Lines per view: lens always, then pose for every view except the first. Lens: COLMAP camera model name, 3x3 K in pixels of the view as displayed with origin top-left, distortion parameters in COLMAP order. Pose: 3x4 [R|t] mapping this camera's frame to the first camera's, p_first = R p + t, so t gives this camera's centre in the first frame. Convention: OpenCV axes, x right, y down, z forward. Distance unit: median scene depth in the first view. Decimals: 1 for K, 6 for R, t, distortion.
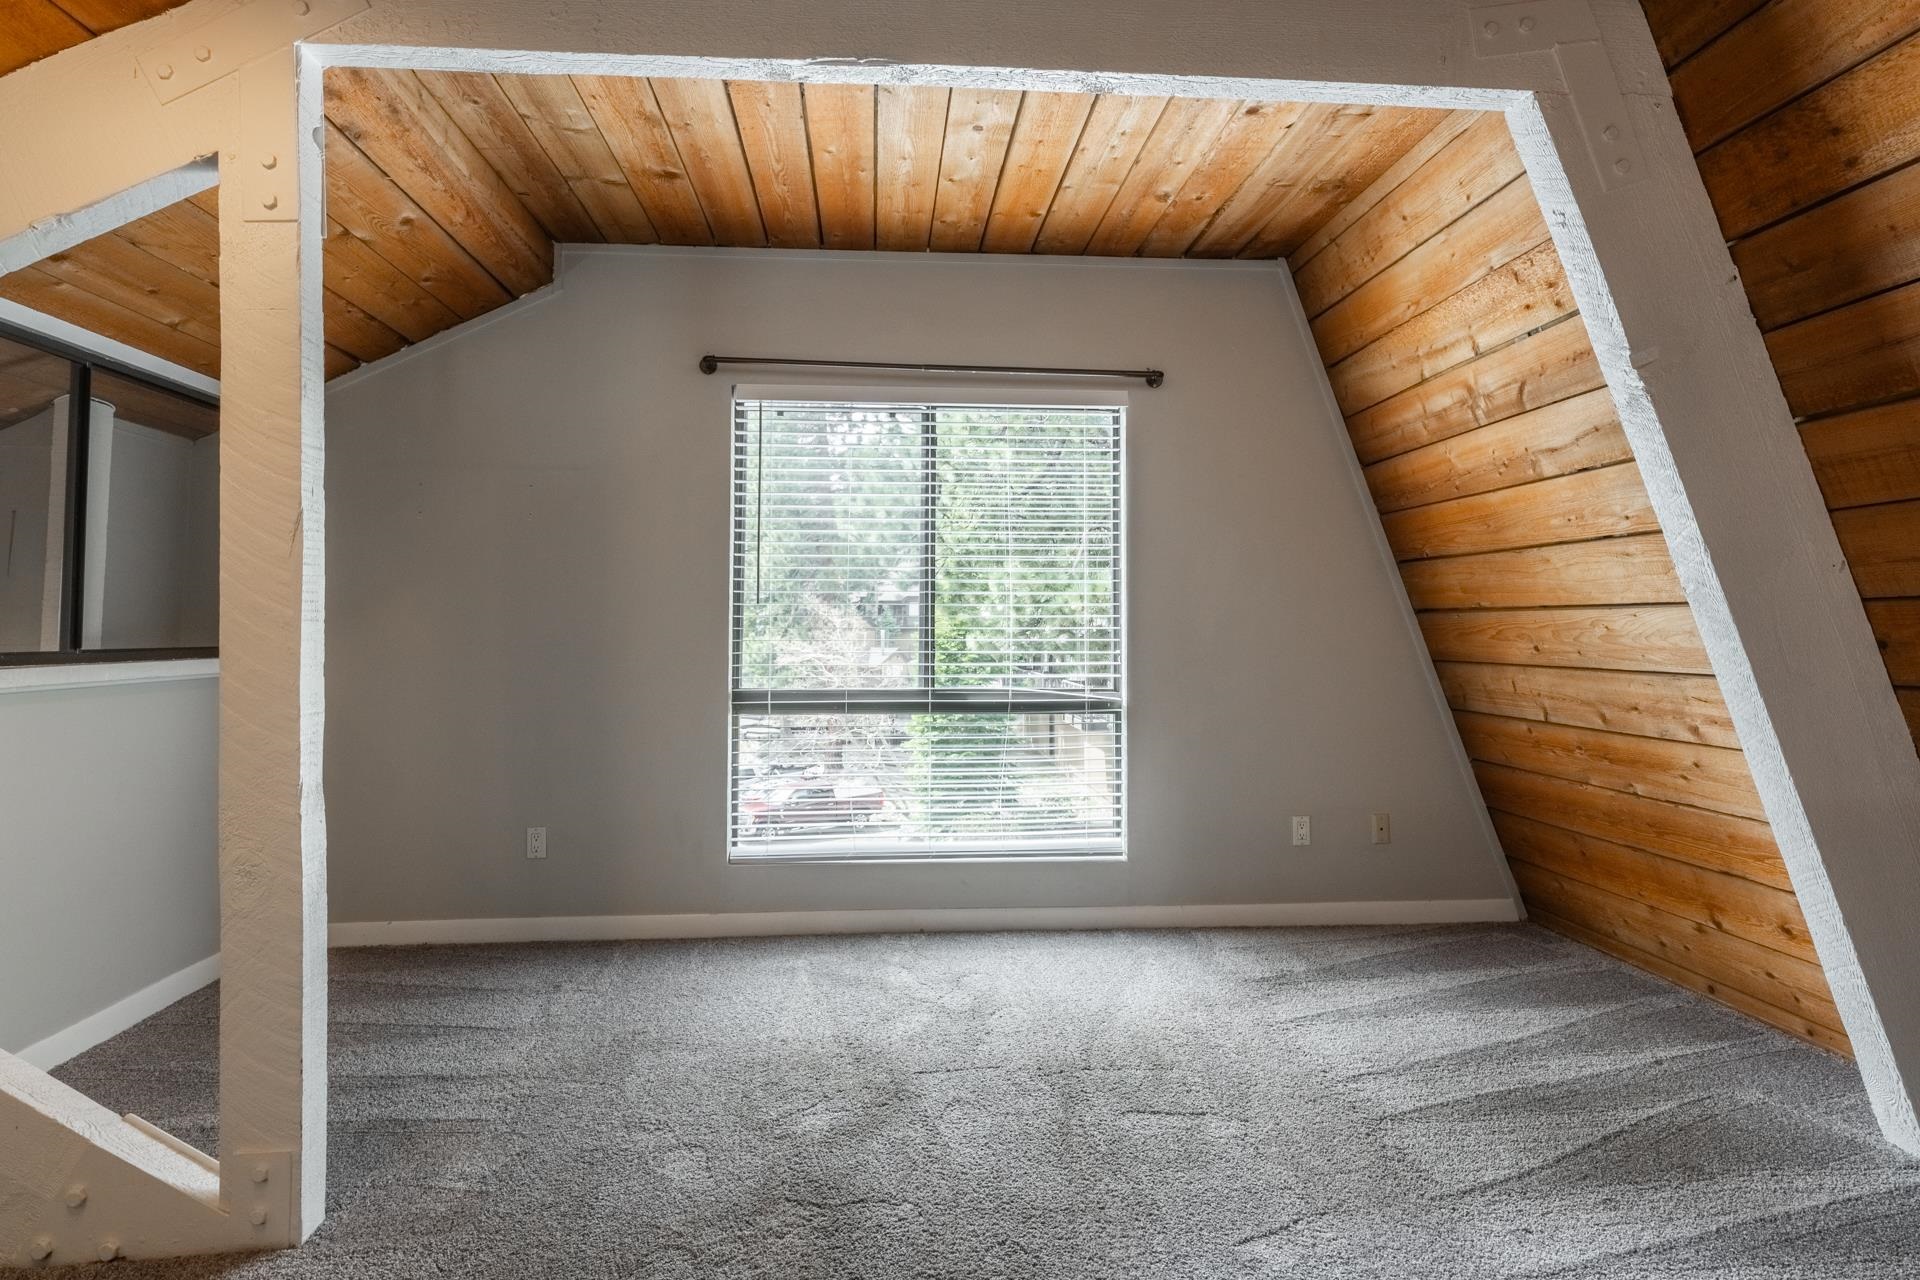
lens RADIAL K [[1032.2, 0, 960.5], [0, 1032.2, 632.2], [0, 0, 1]] dist [0.008418, -0.001485]
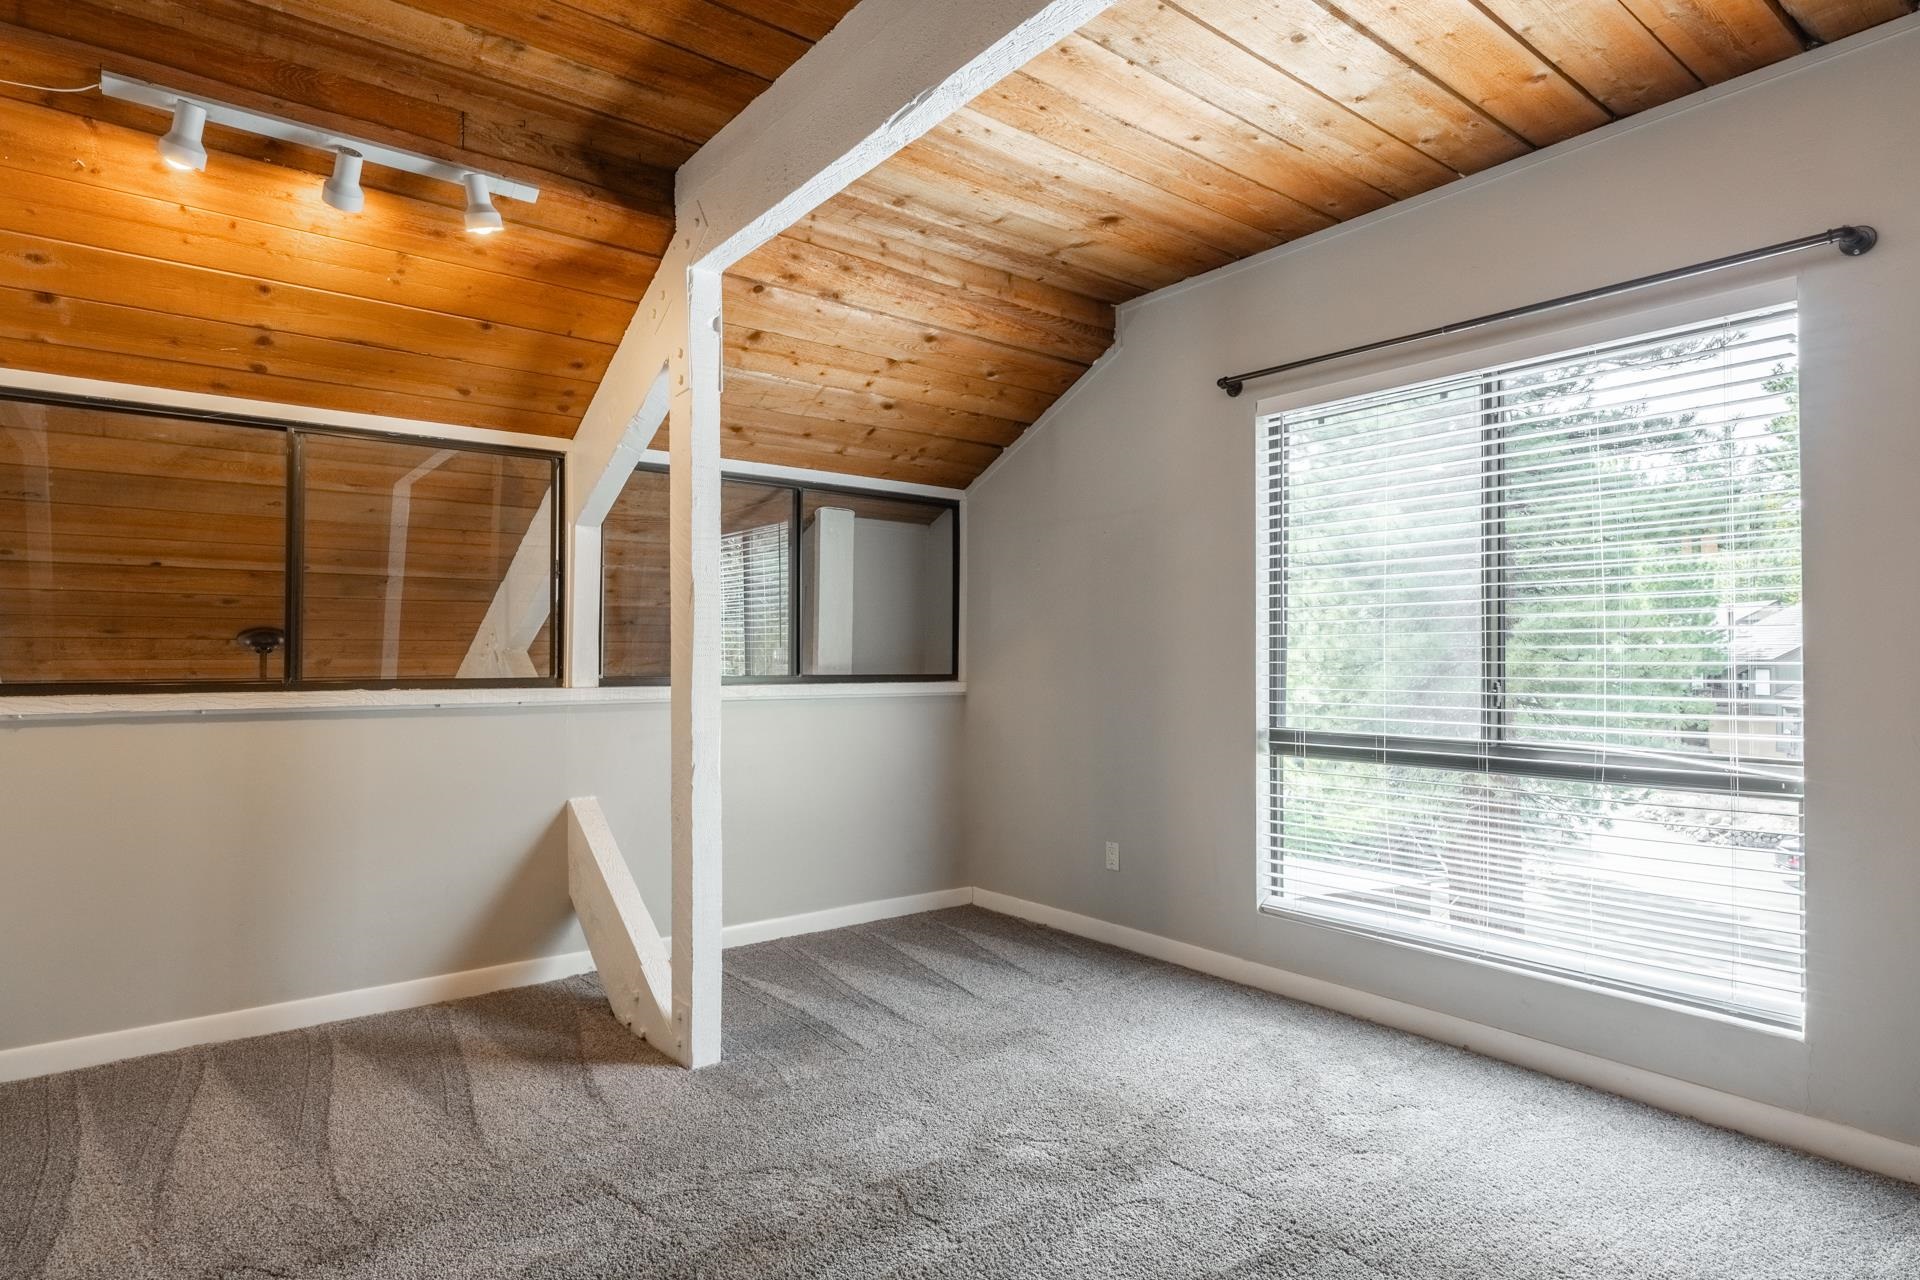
lens RADIAL K [[1032.2, 0, 922.5], [0, 1032.2, 682.8], [0, 0, 1]] dist [0.008418, -0.001485]
pose [[0.548671, 0.020437, -0.835788, 0.412888], [-0.005008, 0.999764, 0.021159, -0.003289], [0.836023, -0.007424, 0.548644, 0.238179]]
